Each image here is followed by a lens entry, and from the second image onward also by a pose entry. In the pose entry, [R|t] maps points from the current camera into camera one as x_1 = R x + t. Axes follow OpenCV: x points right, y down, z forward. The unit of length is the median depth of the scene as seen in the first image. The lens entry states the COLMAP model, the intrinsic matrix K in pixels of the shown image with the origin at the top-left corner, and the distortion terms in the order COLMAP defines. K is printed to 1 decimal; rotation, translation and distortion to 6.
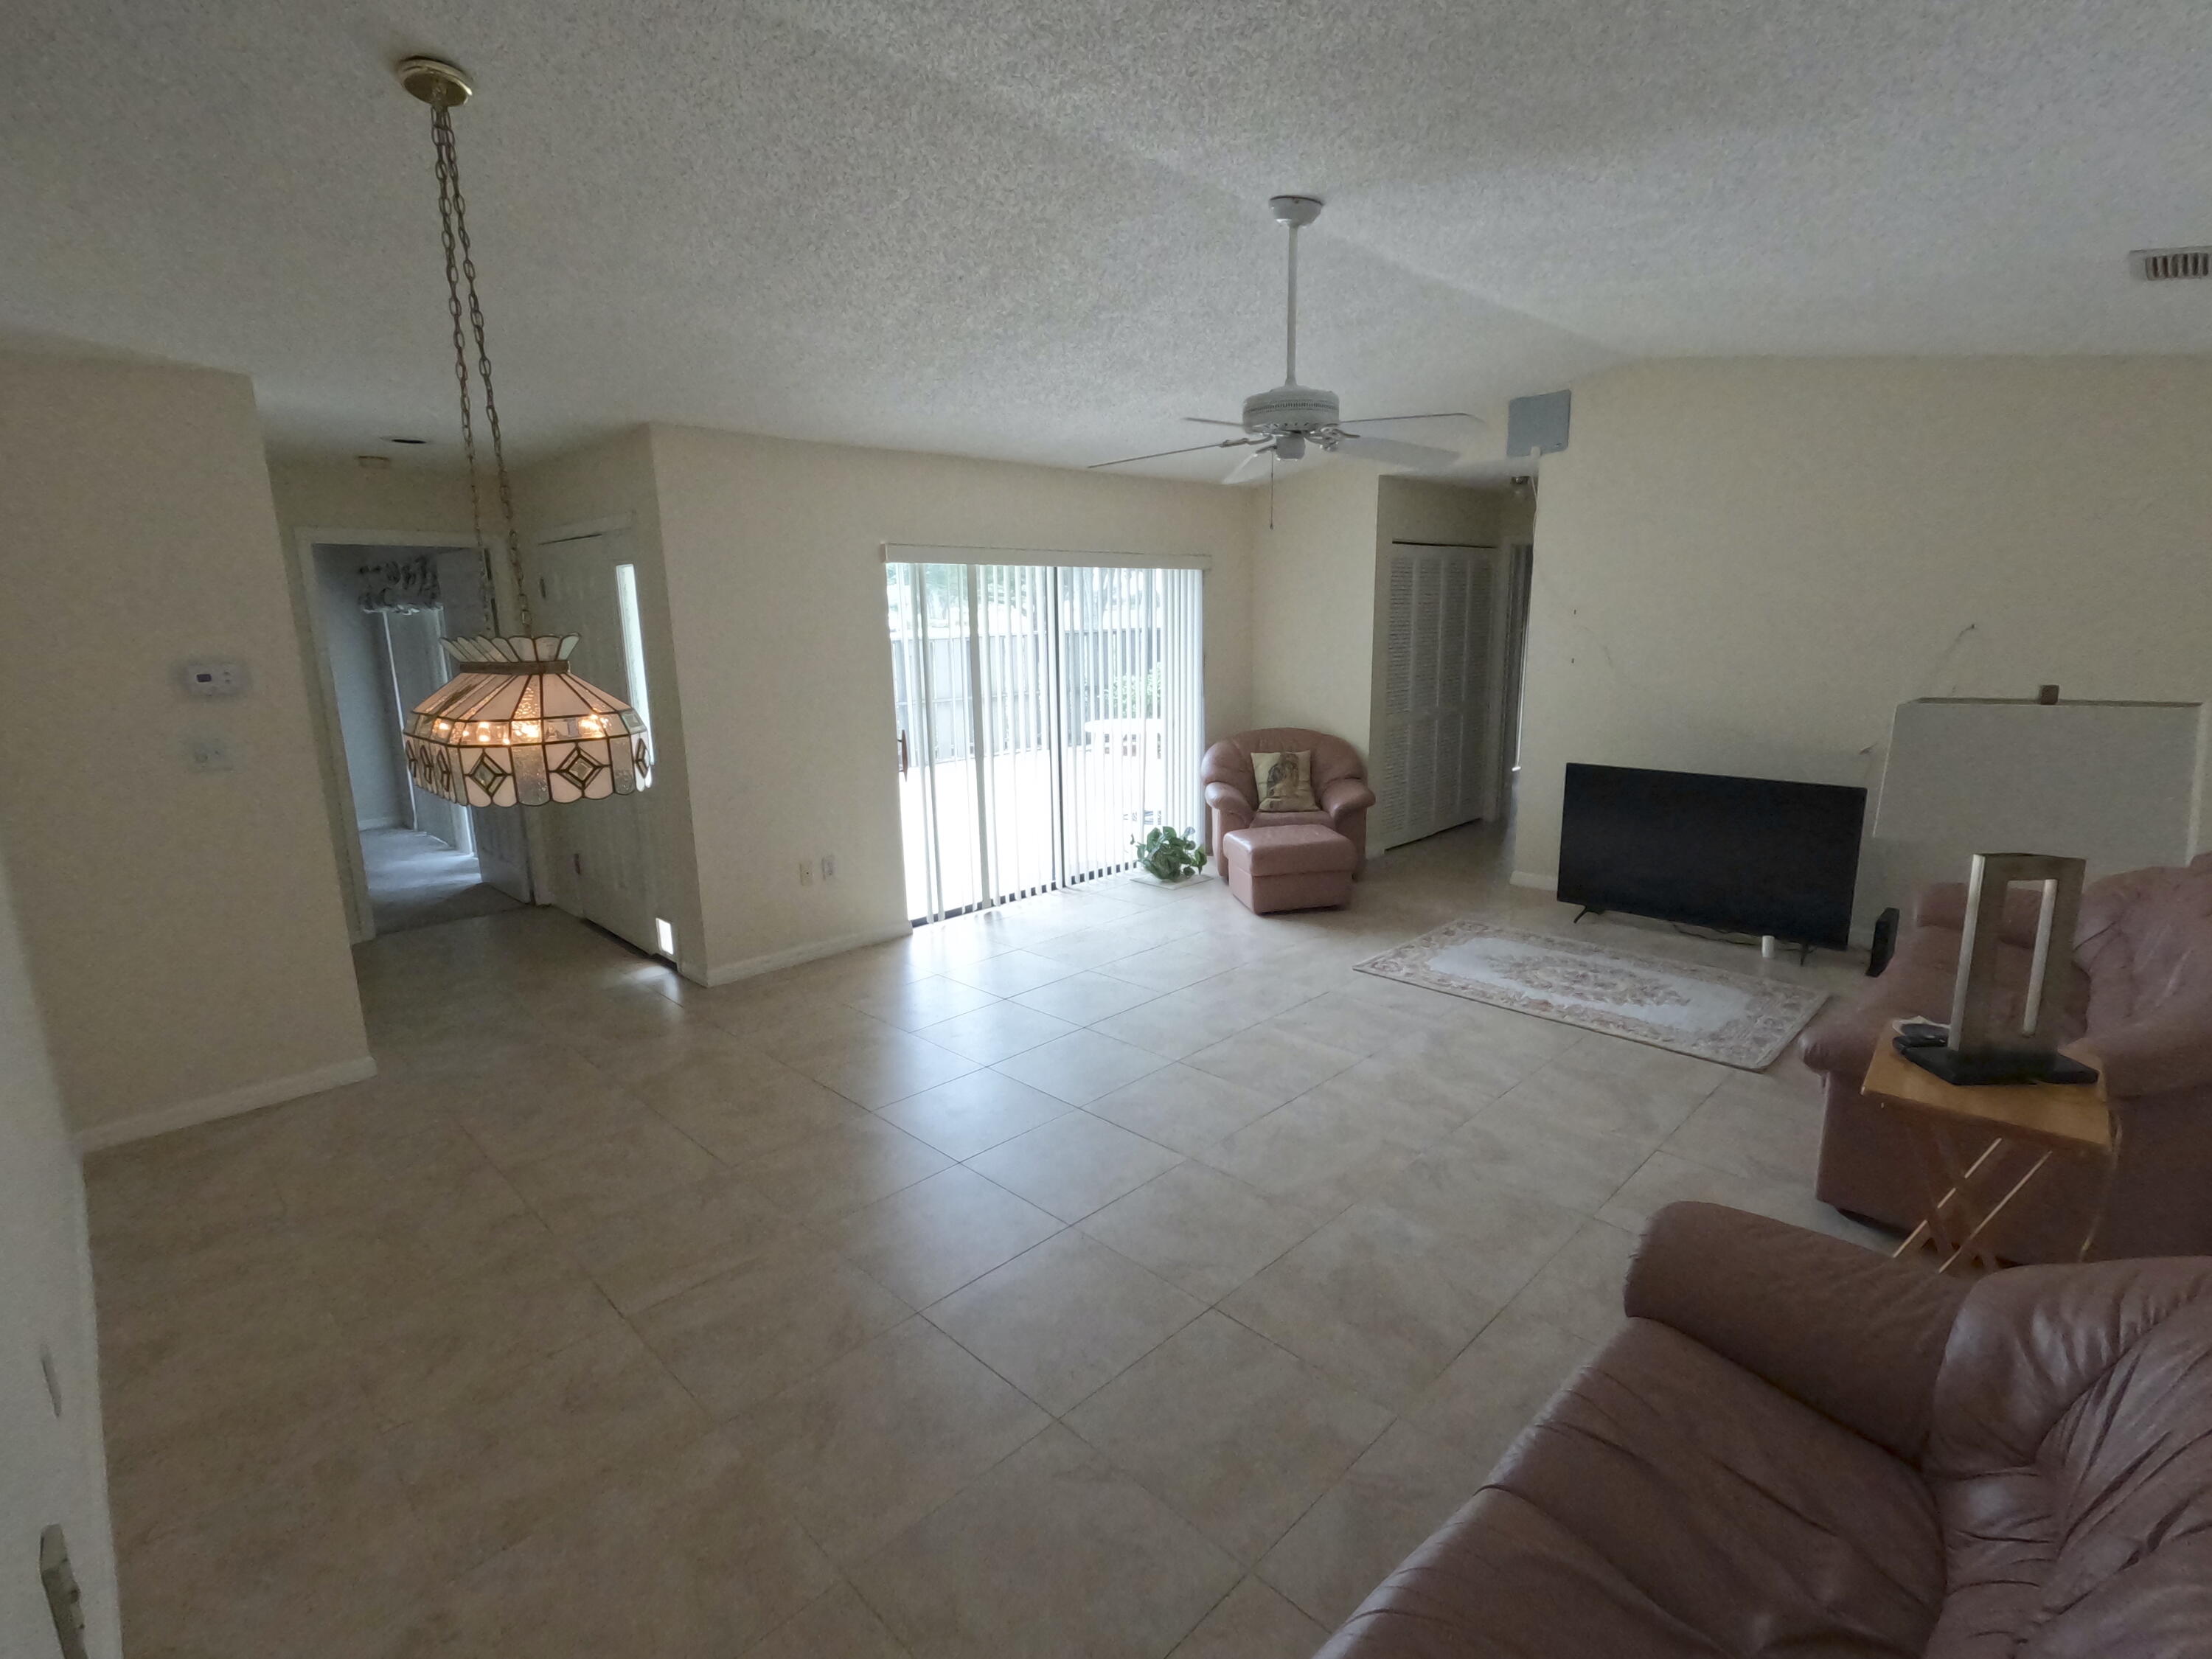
lens RADIAL K [[1055.6, 0, 1106.0], [0, 1055.6, 829.5], [0, 0, 1]] dist [0.000365, -0.000499]
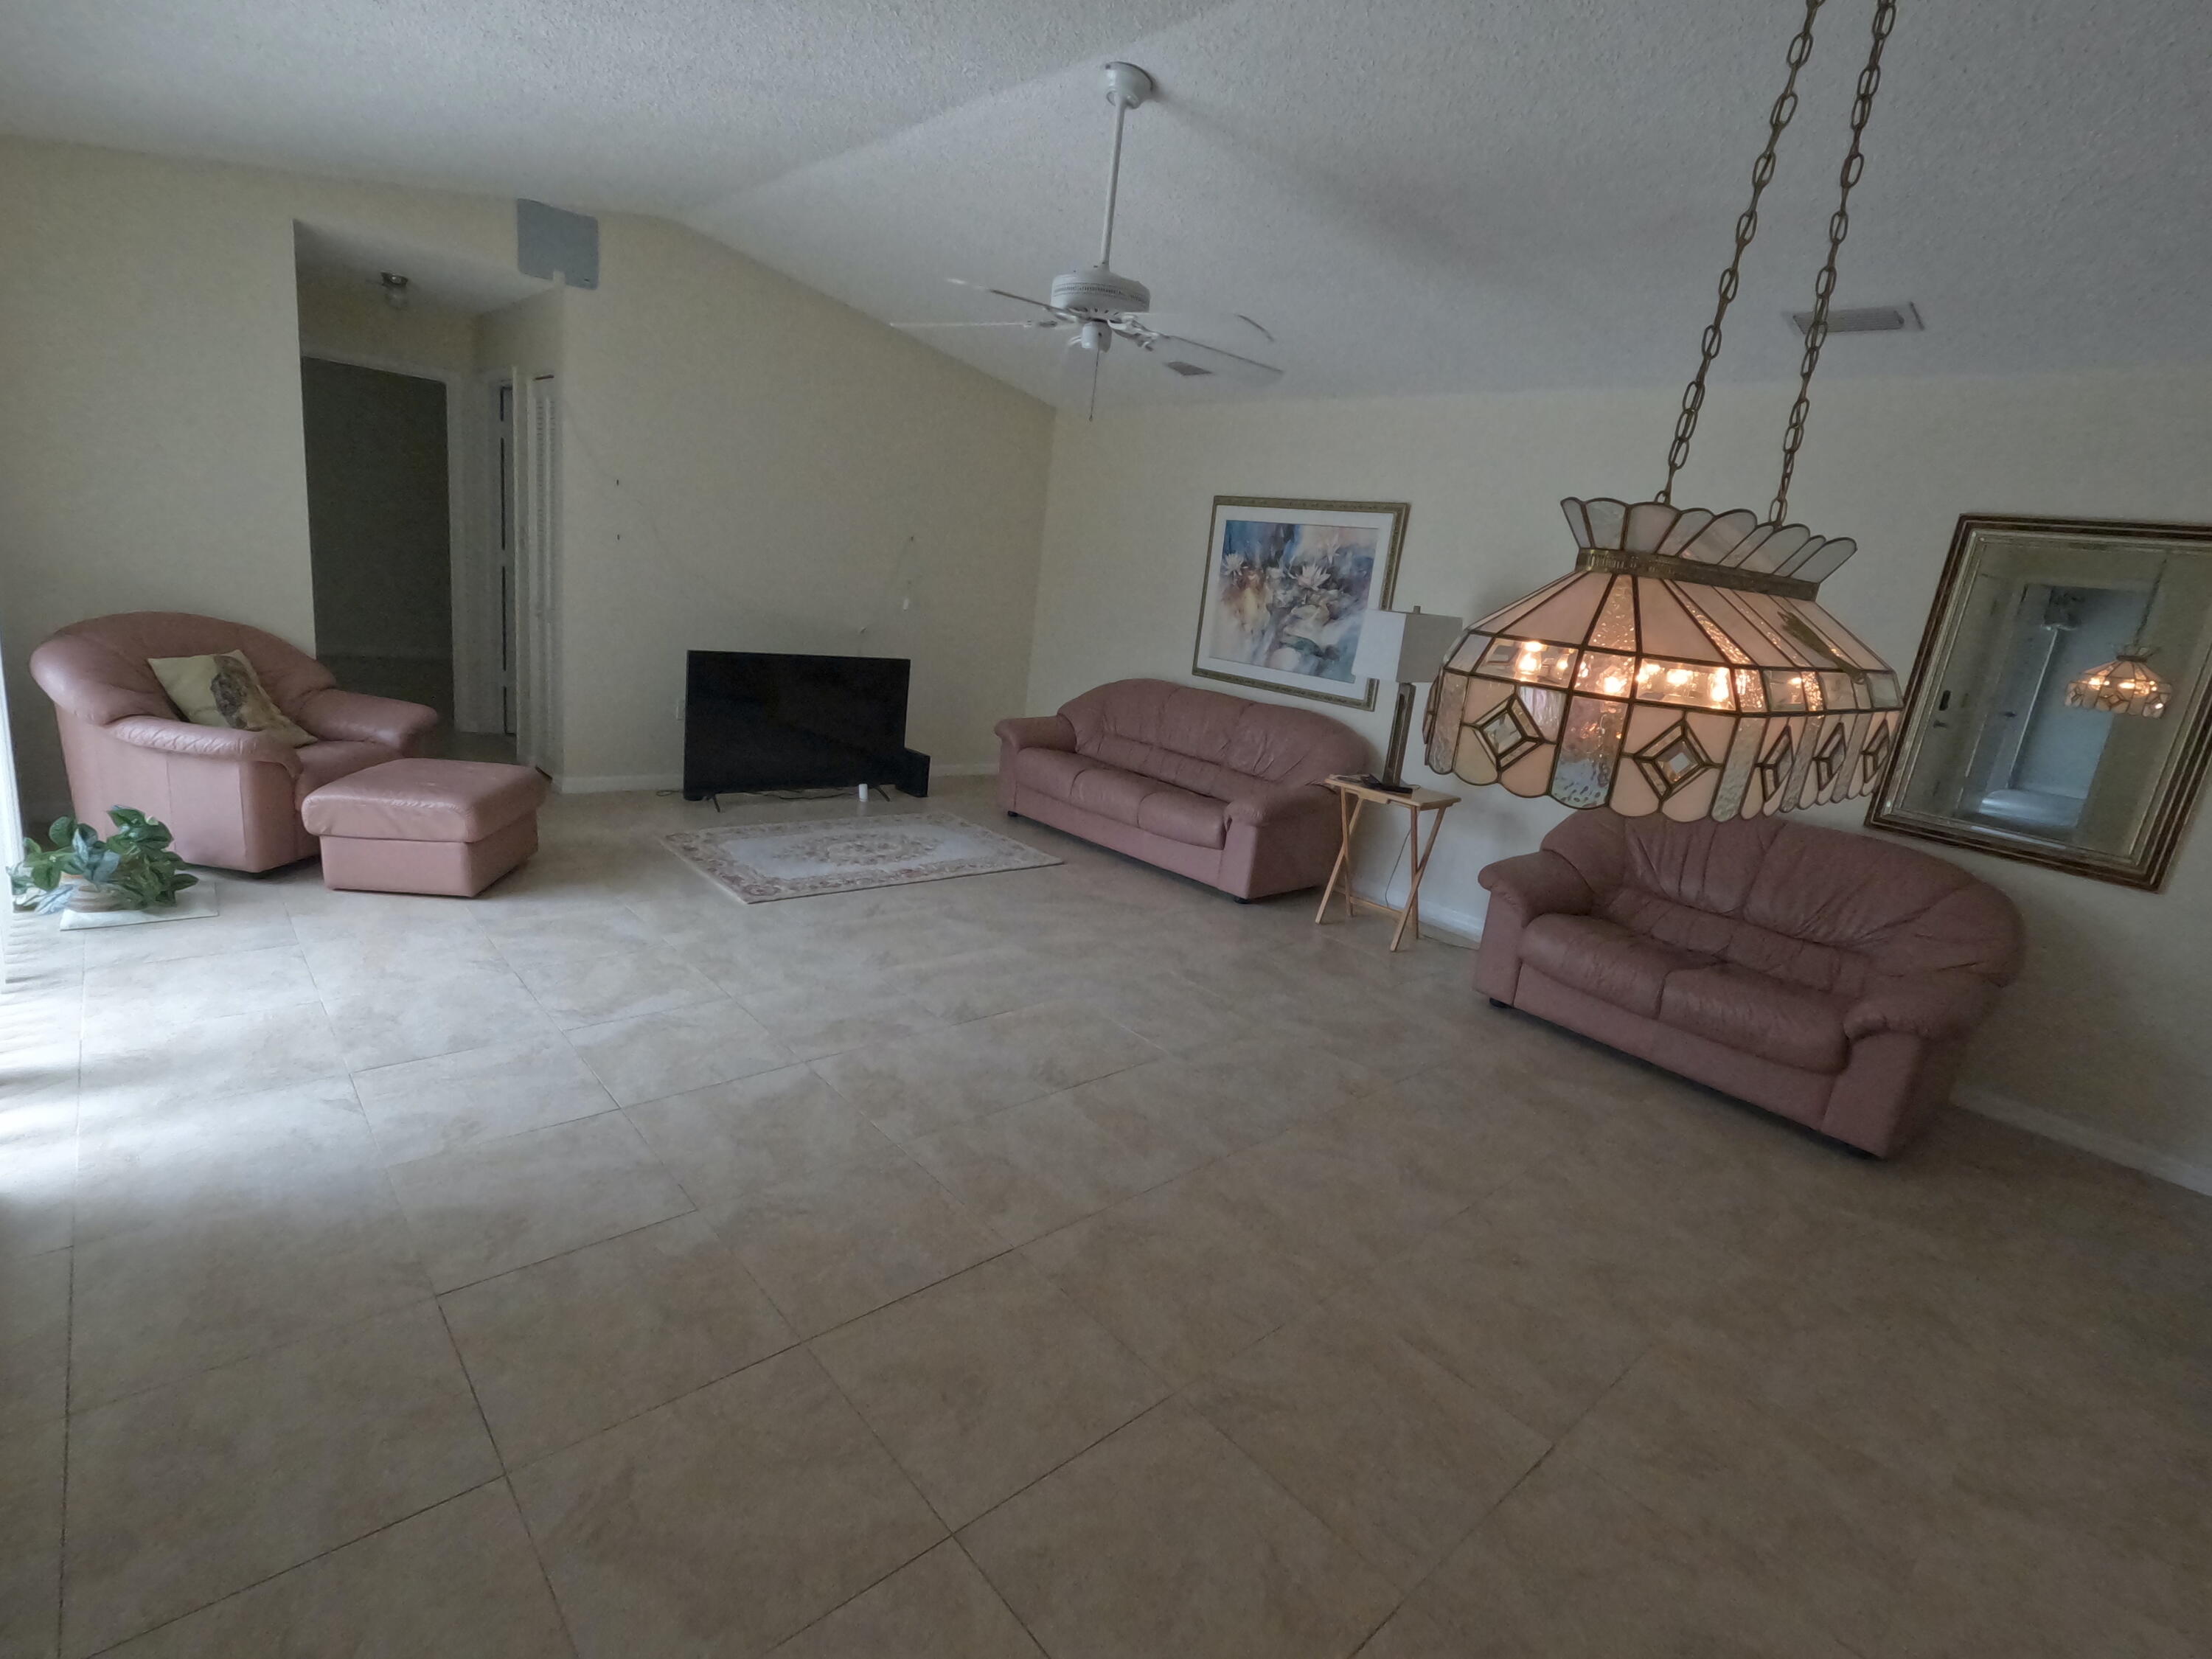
lens RADIAL K [[1055.6, 0, 1106.0], [0, 1055.6, 829.5], [0, 0, 1]] dist [0.000365, -0.000499]
pose [[0.043191, -0.212226, 0.976266, -0.639423], [0.084432, 0.974457, 0.208098, -0.089607], [-0.995493, 0.073440, 0.060007, 0.710998]]
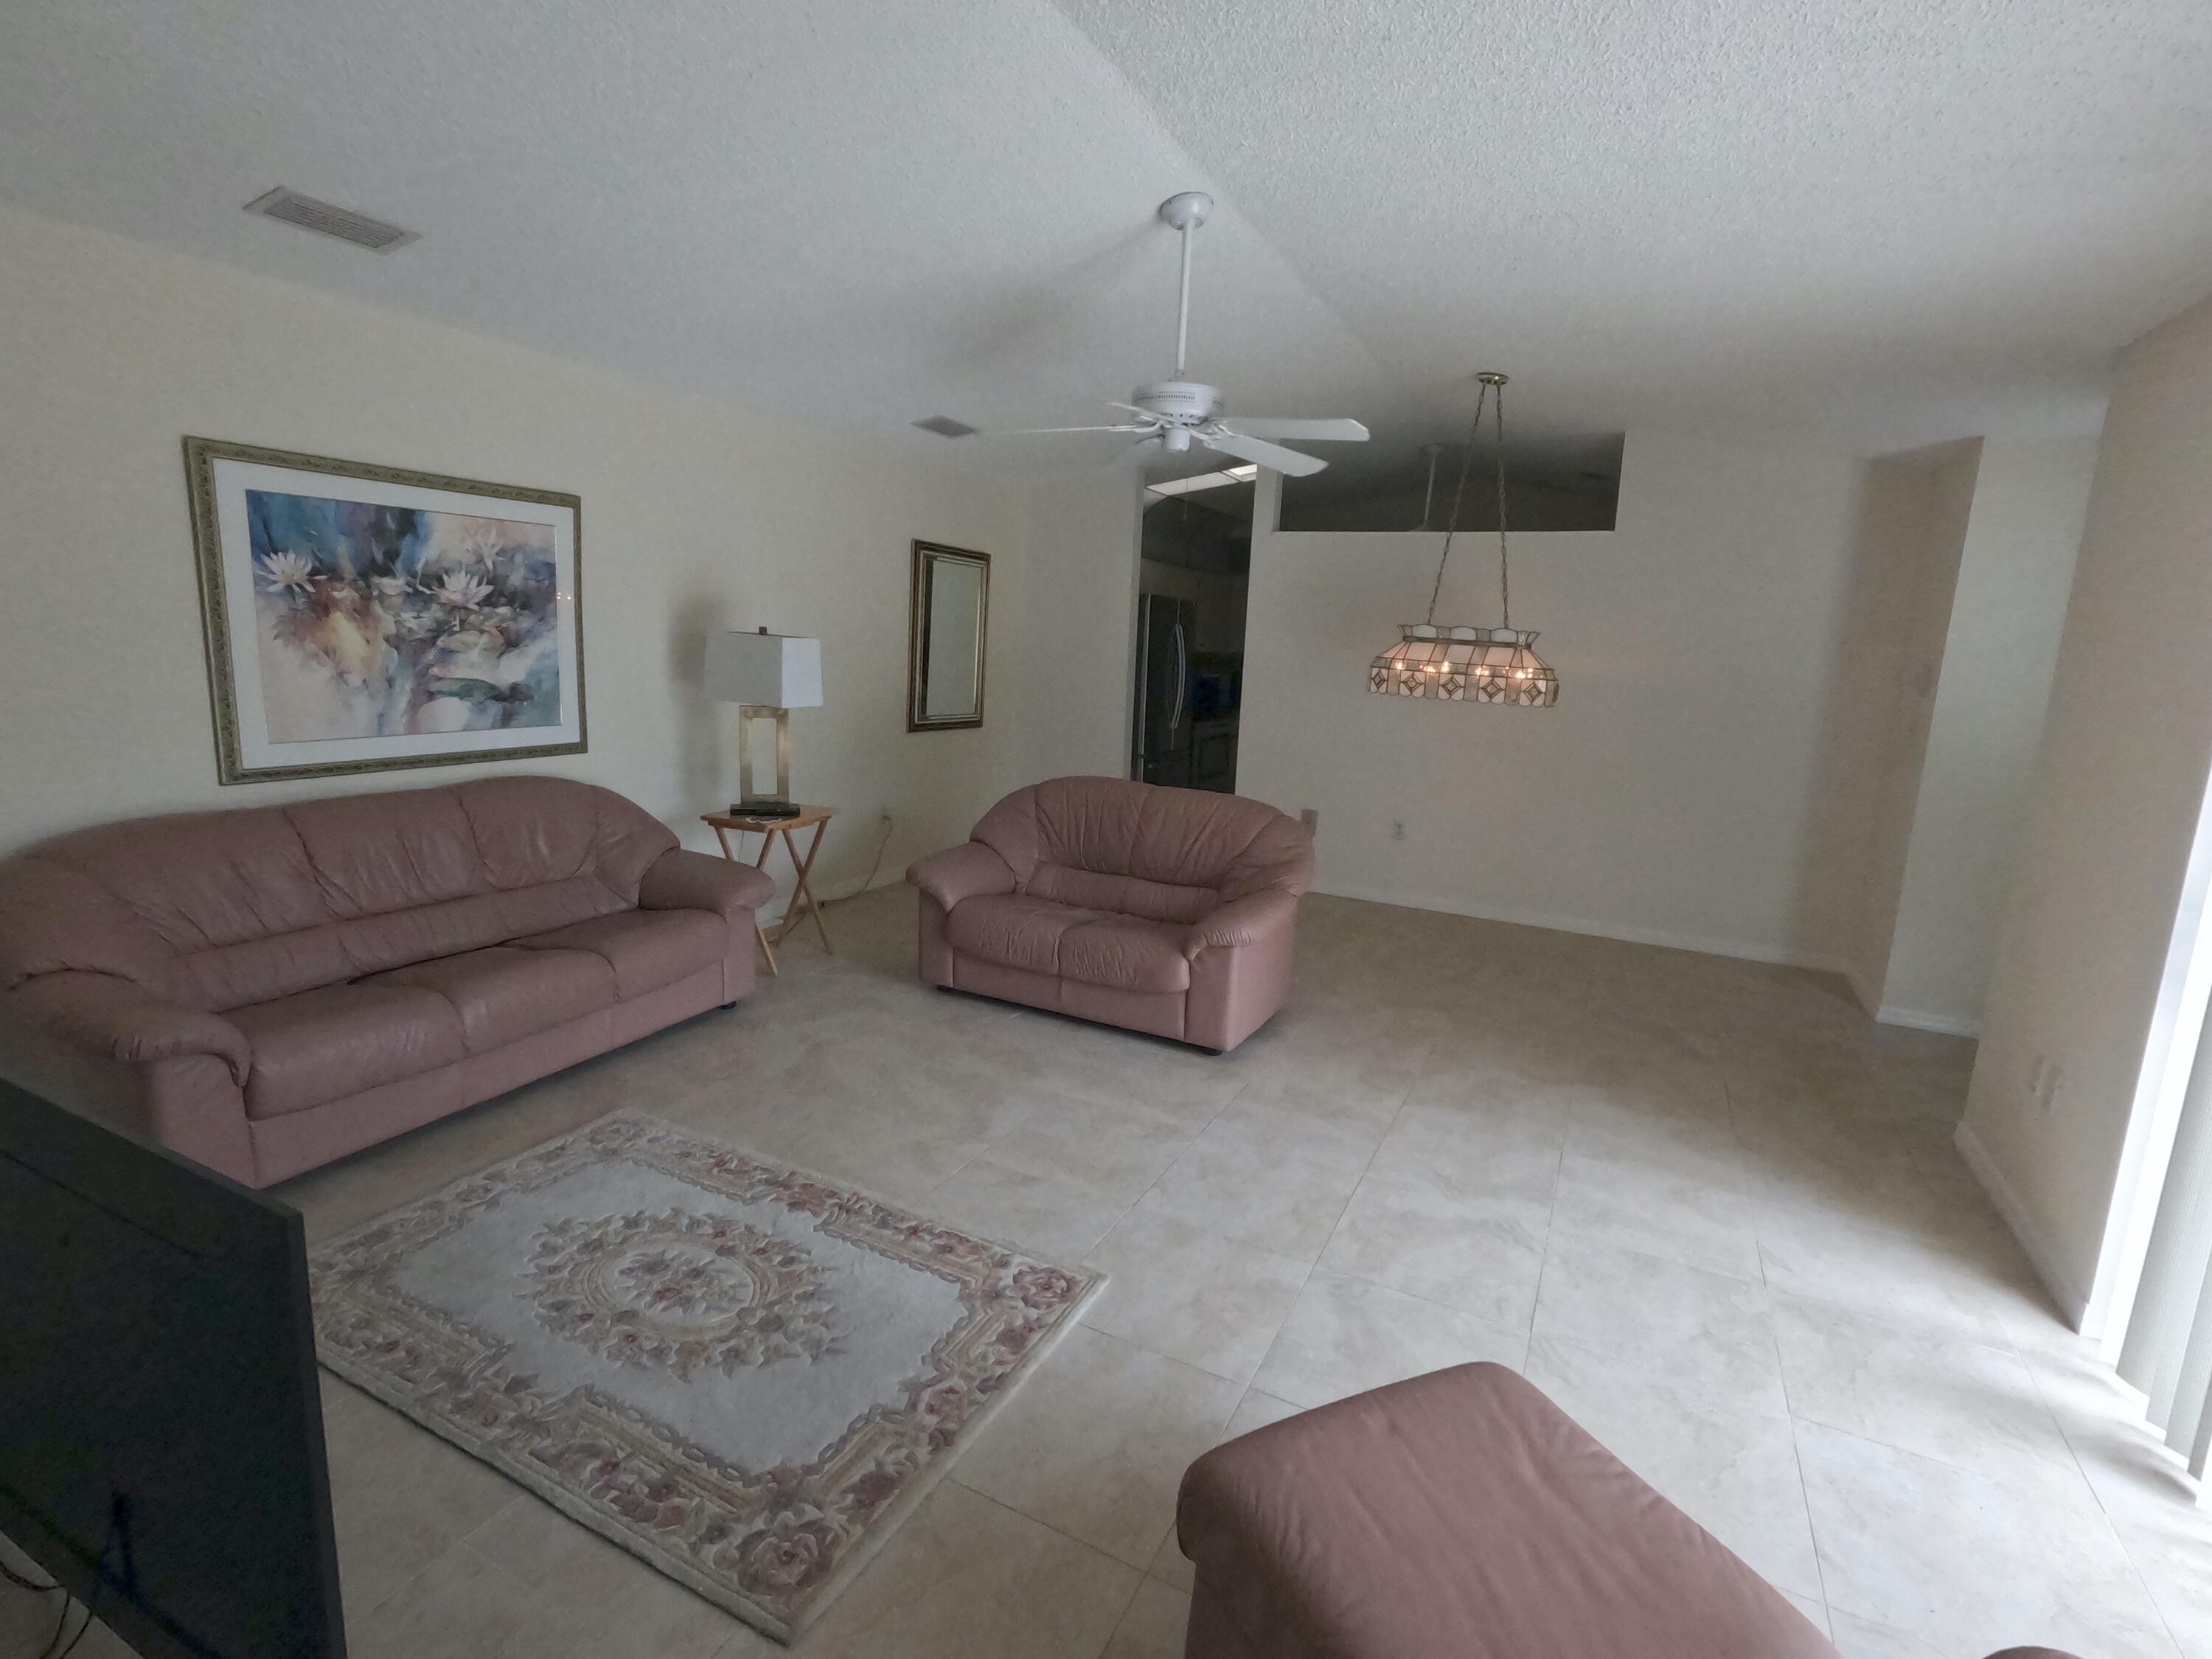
lens RADIAL K [[1060.0, 0, 1106.0], [0, 1060.0, 829.5], [0, 0, 1]] dist [-0.000063, 0.000139]
pose [[-0.947093, 0.035232, -0.319019, 0.433347], [-0.090777, 0.923970, 0.371537, -0.285659], [0.307853, 0.380839, -0.871887, 1.496875]]
